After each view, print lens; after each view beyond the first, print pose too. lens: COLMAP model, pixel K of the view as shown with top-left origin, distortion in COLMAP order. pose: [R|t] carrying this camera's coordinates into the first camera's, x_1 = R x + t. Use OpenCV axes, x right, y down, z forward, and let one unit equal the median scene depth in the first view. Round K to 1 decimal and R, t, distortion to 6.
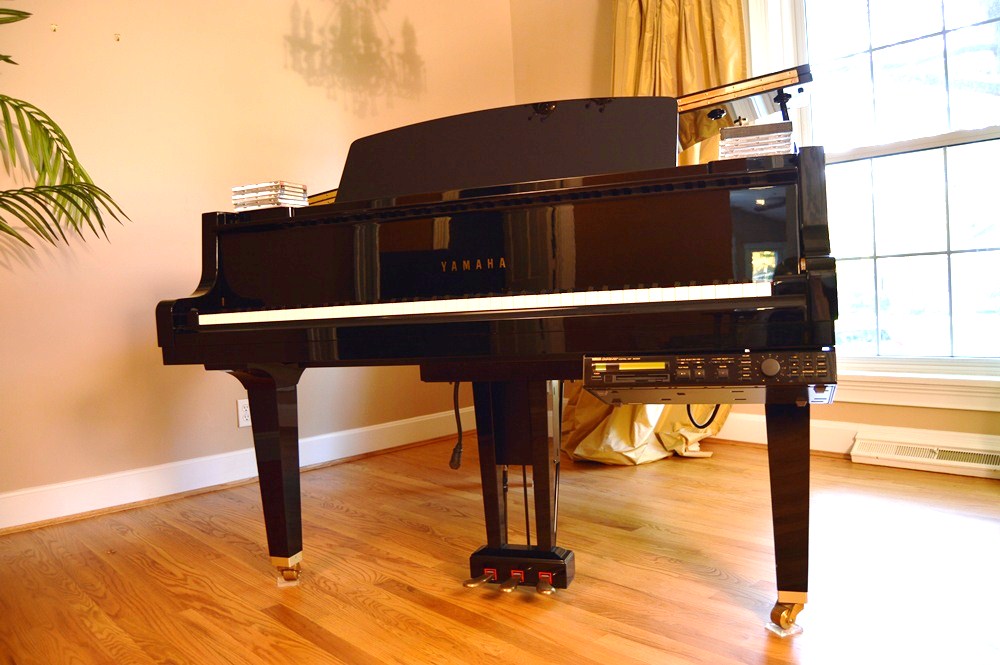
lens RADIAL K [[756.8, 0, 505.2], [0, 756.8, 327.1], [0, 0, 1]] dist [-0.055171, -0.006982]
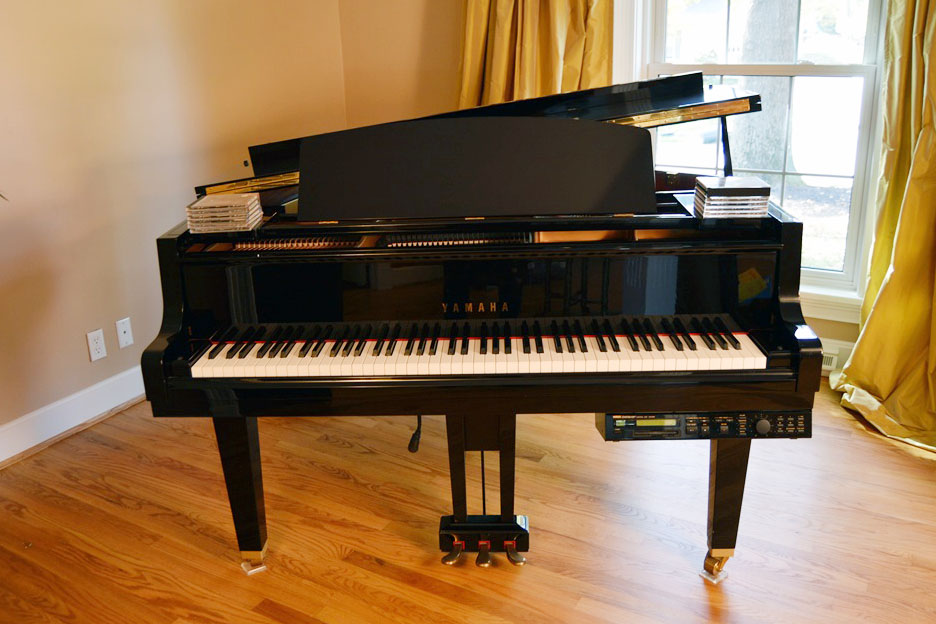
lens RADIAL K [[789.8, 0, 465.2], [0, 789.8, 314.3], [0, 0, 1]] dist [-0.057470, 0.001634]
pose [[0.960499, -0.066802, 0.270145, -0.298809], [-0.003137, 0.968099, 0.250547, -0.294447], [-0.278264, -0.241498, 0.929649, -0.010474]]
